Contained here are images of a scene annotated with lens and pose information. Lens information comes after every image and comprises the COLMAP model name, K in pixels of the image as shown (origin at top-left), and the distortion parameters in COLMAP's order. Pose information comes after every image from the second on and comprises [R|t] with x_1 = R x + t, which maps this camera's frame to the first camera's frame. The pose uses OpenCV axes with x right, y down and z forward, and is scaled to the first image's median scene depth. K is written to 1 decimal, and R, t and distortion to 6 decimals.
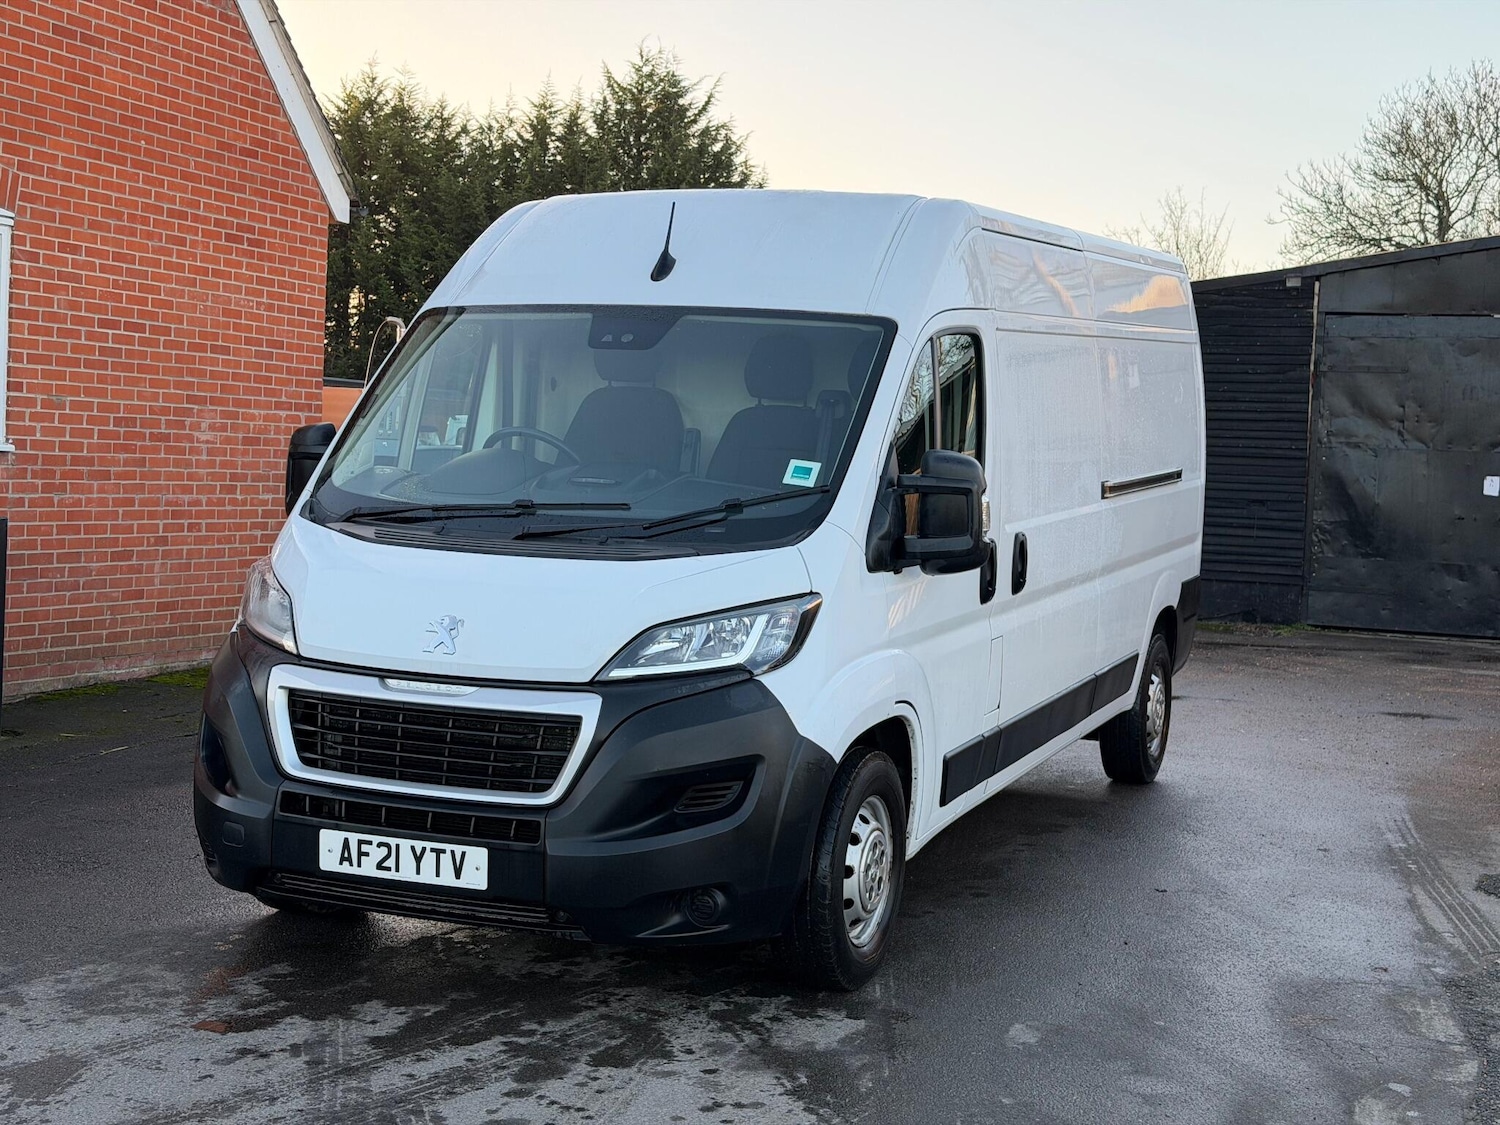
lens RADIAL K [[2065.7, 0, 746.1], [0, 2065.7, 561.0], [0, 0, 1]] dist [0.201637, -0.487545]
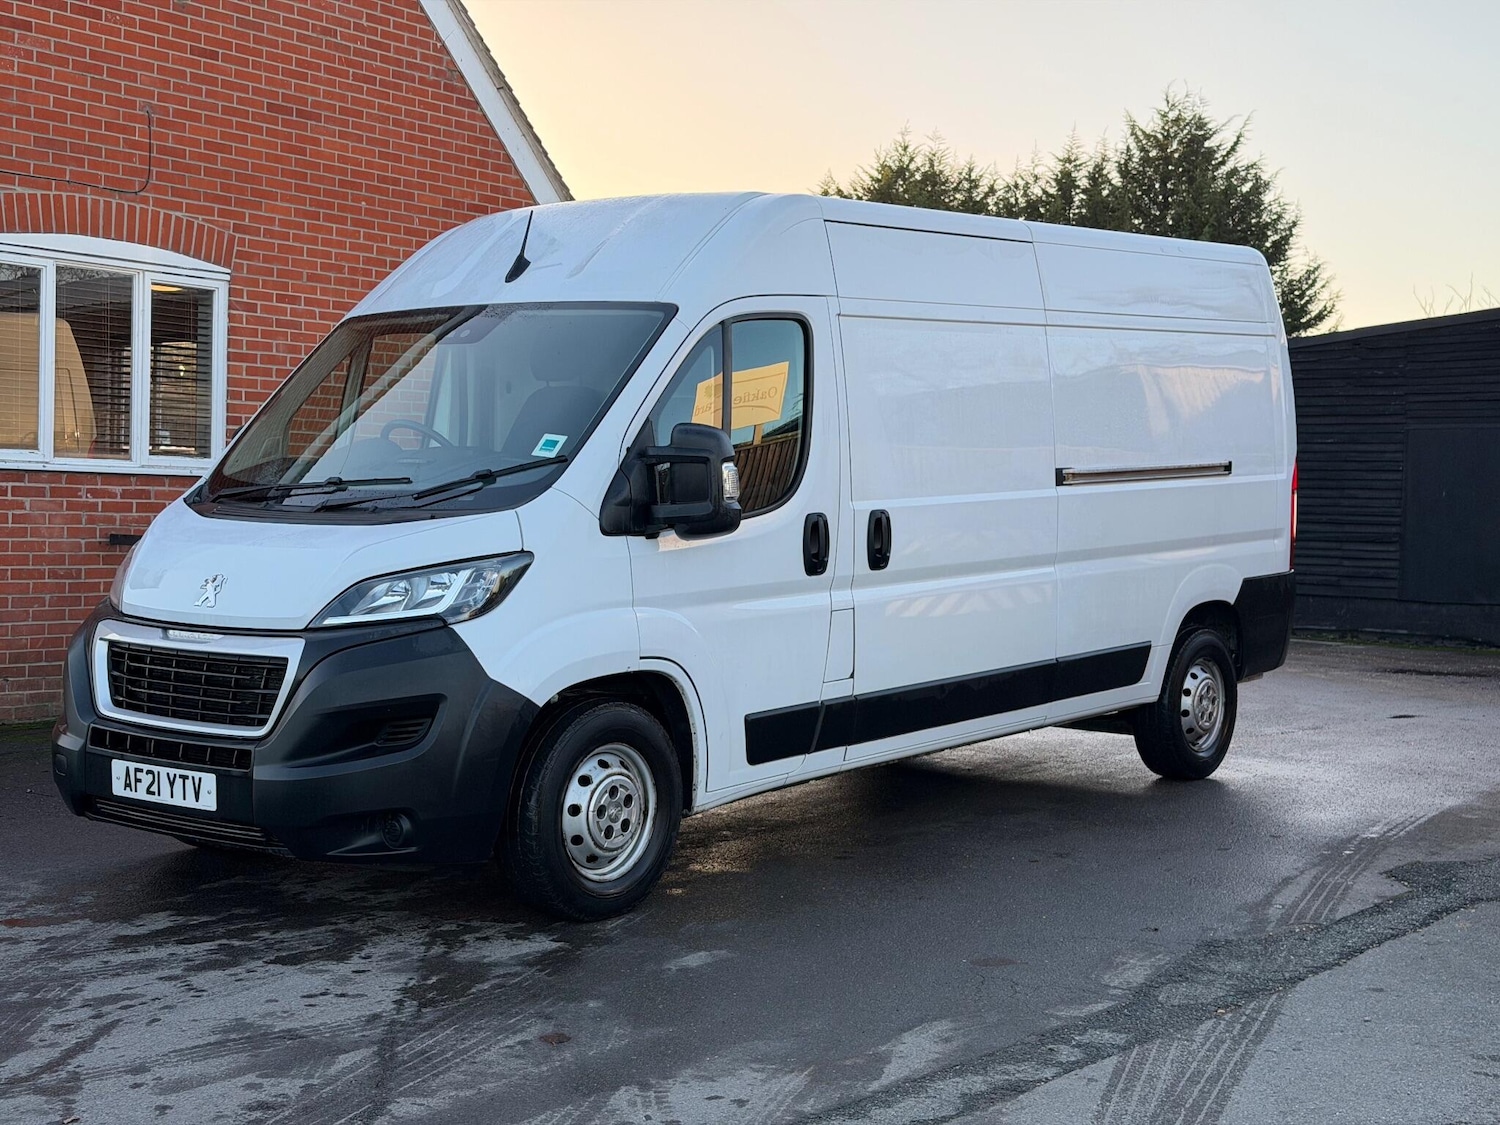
lens RADIAL K [[2065.9, 0, 748.2], [0, 2065.9, 571.0], [0, 0, 1]] dist [0.196126, -0.450971]
pose [[0.959457, -0.010816, -0.281646, 0.396885], [0.003854, 0.999673, -0.025260, 0.047114], [0.281828, 0.023151, 0.959186, -0.015587]]
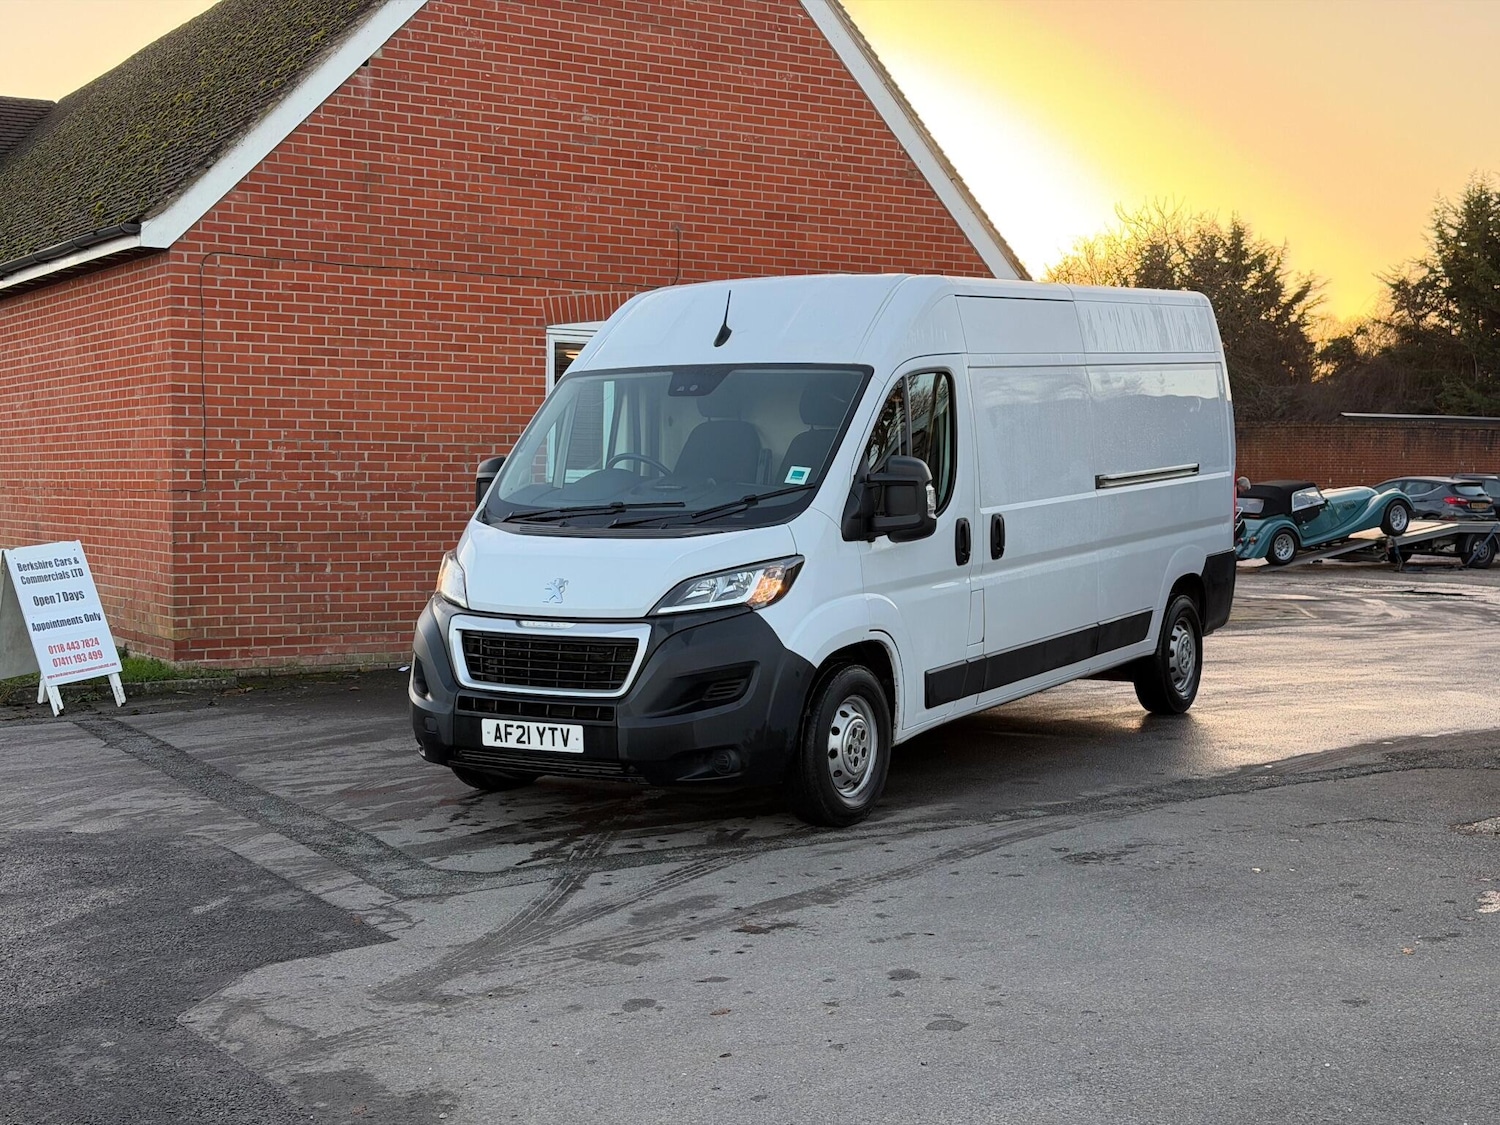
lens RADIAL K [[2065.9, 0, 748.2], [0, 2065.9, 571.0], [0, 0, 1]] dist [0.196126, -0.450971]
pose [[0.987266, -0.035853, -0.154988, 0.198381], [0.034521, 0.999340, -0.011281, 0.037189], [0.155290, 0.005787, 0.987852, -0.414715]]
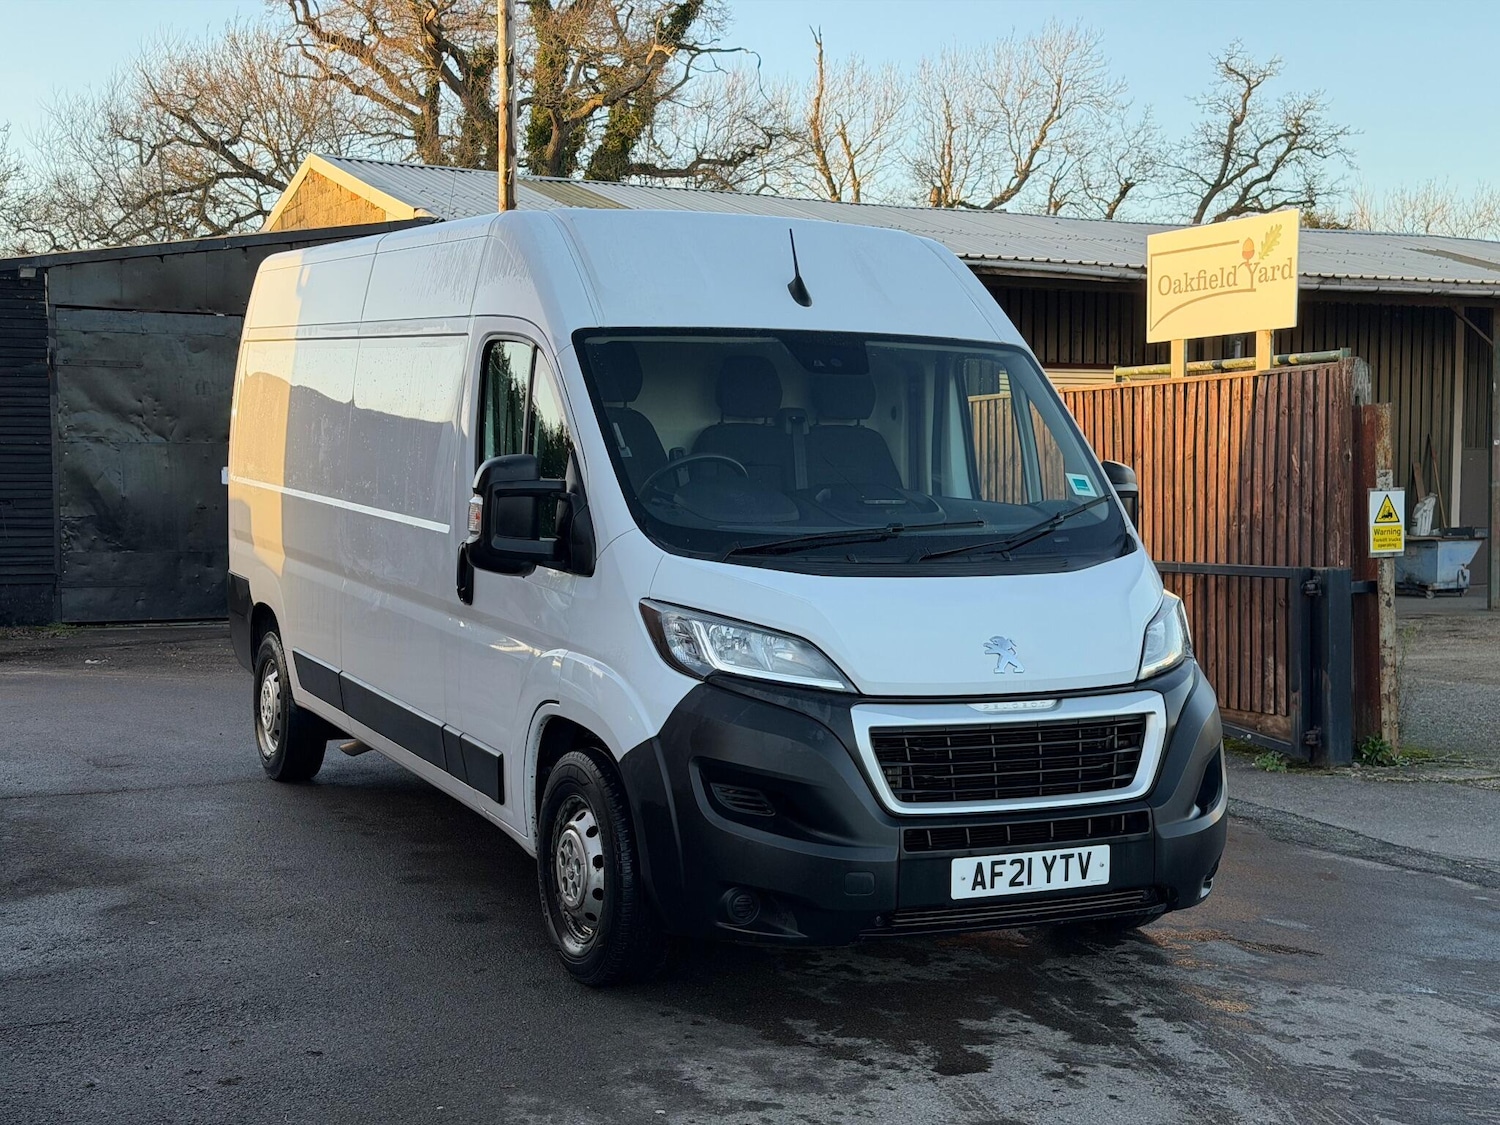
lens RADIAL K [[2063.9, 0, 755.8], [0, 2063.9, 589.4], [0, 0, 1]] dist [0.166887, -0.253587]
pose [[0.659208, -0.081449, 0.747537, -0.860978], [0.064899, 0.996570, 0.051351, -0.050483], [-0.749155, 0.014663, 0.662232, 0.348980]]
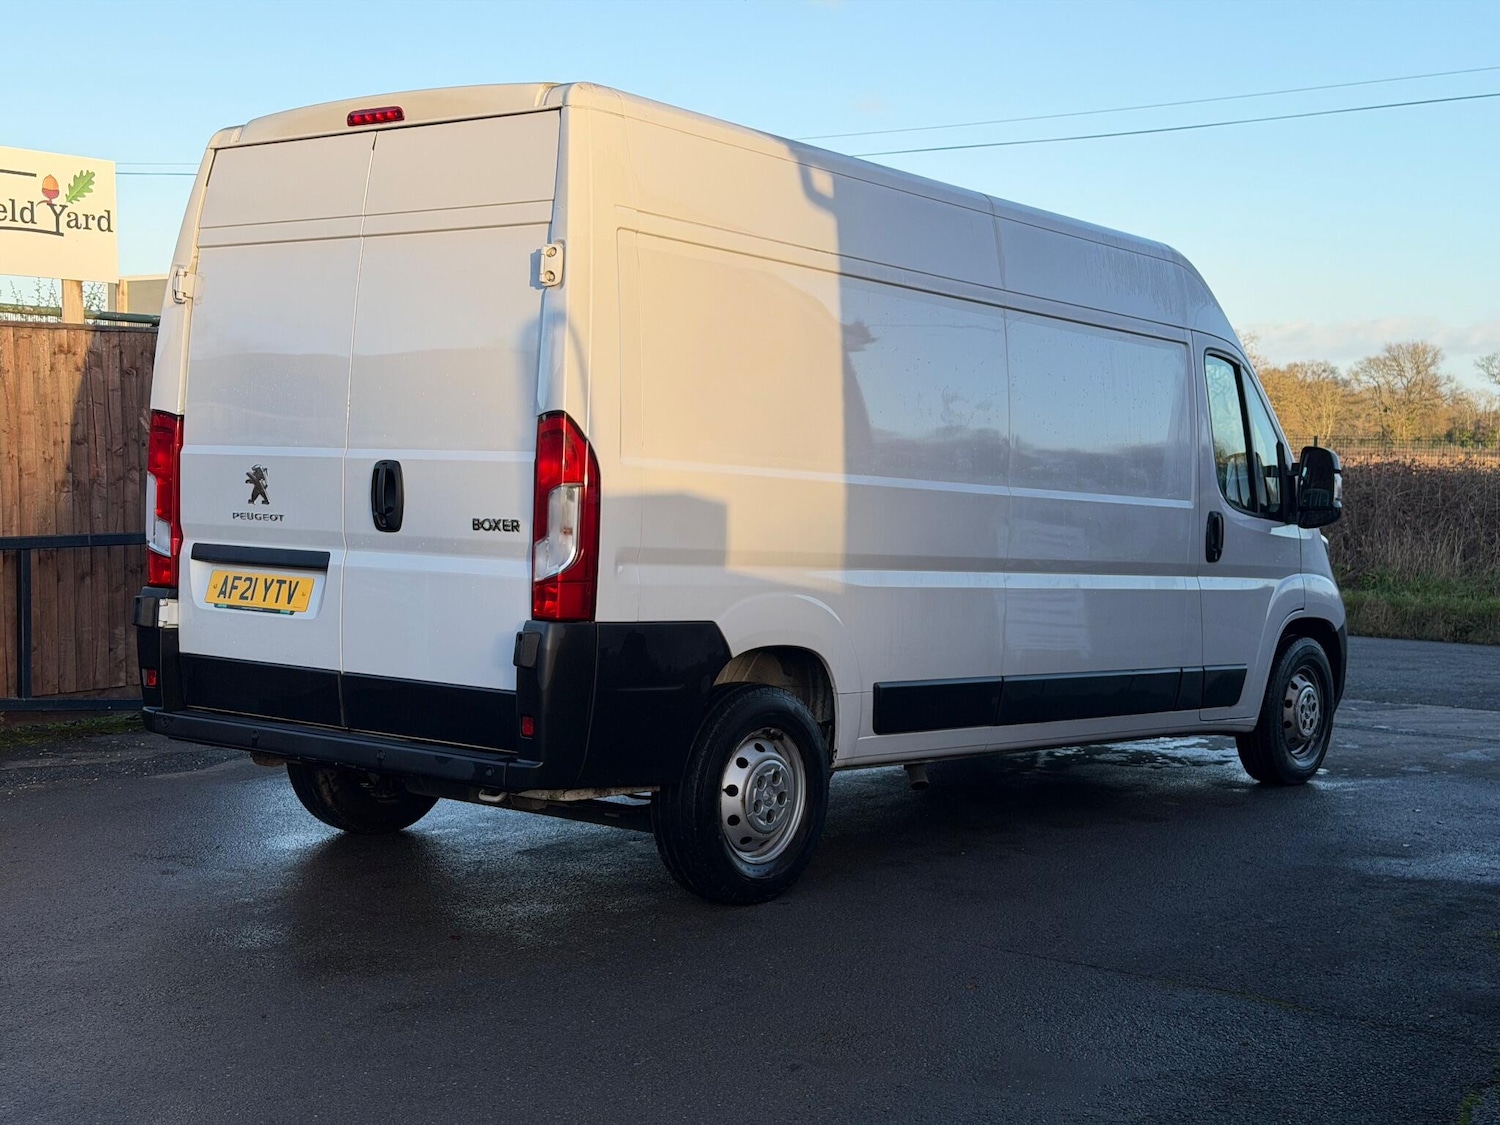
lens RADIAL K [[2077.3, 0, 751.1], [0, 2077.3, 565.2], [0, 0, 1]] dist [0.163477, -0.115245]
pose [[-0.957078, -0.074788, 0.280016, -0.255827], [-0.042544, 0.991921, 0.119514, -0.145670], [-0.286692, 0.102471, -0.952527, 2.550036]]
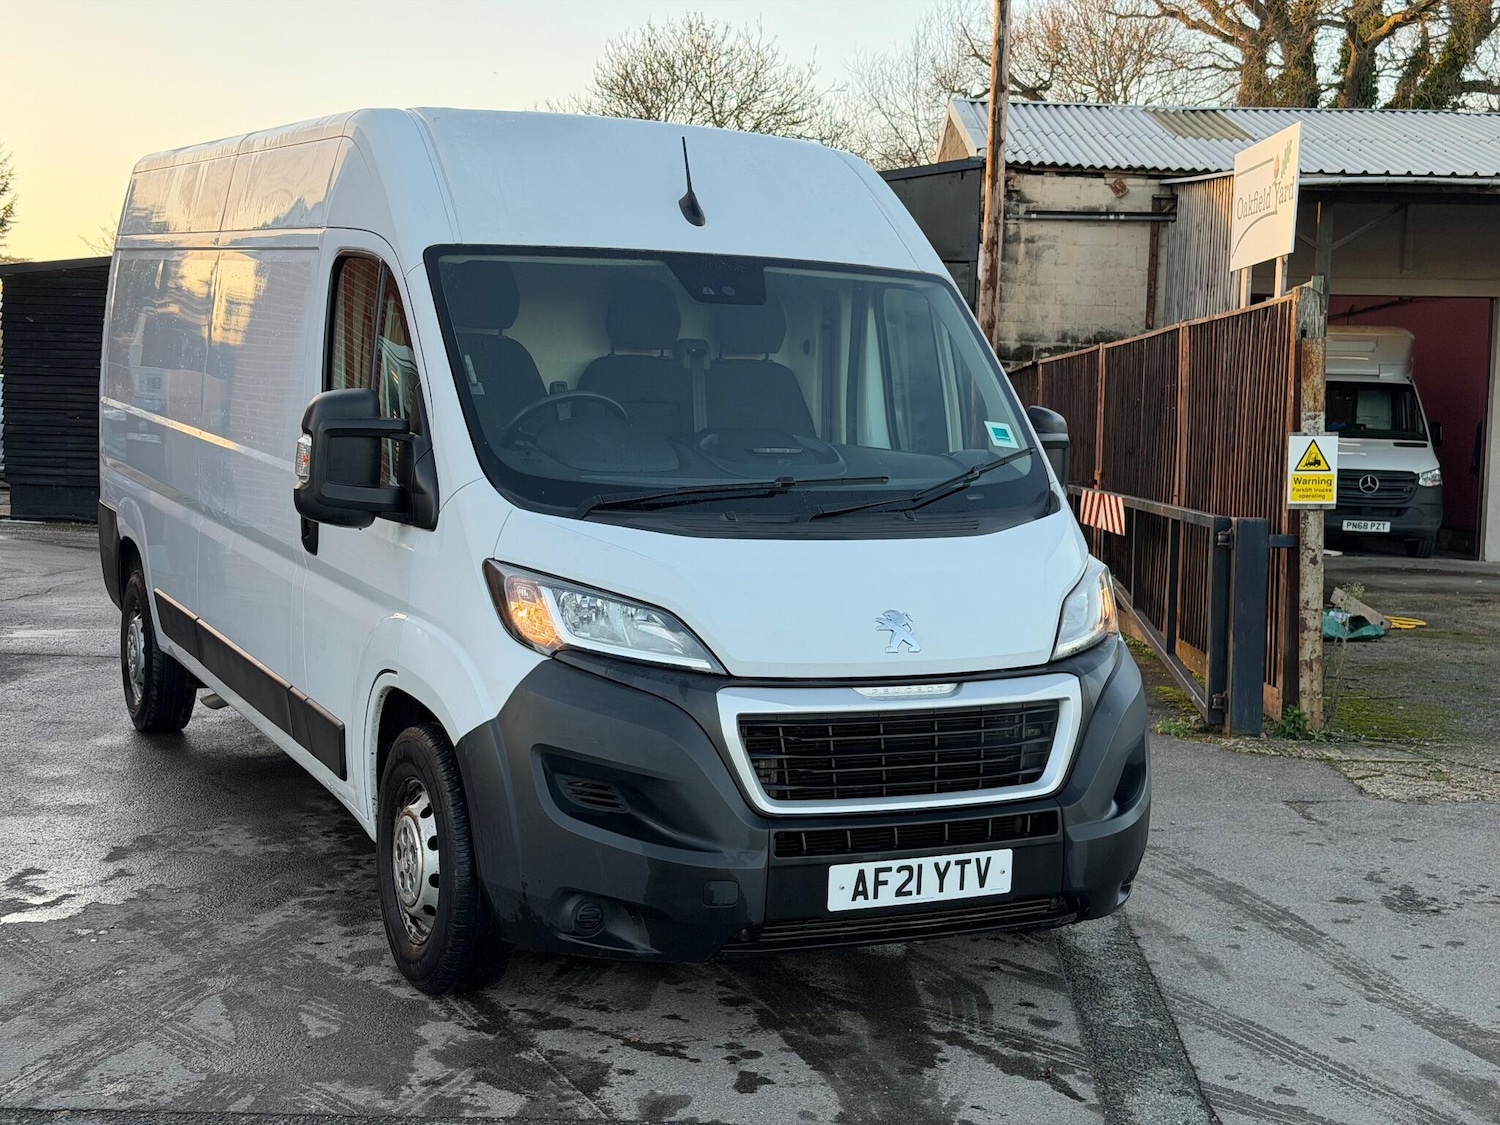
lens RADIAL K [[2062.7, 0, 750.4], [0, 2062.7, 595.5], [0, 0, 1]] dist [0.142489, -0.034726]
pose [[0.654945, -0.099739, 0.749065, -0.745378], [0.045330, 0.994652, 0.092805, -0.058137], [-0.754315, -0.026827, 0.655964, 0.390735]]
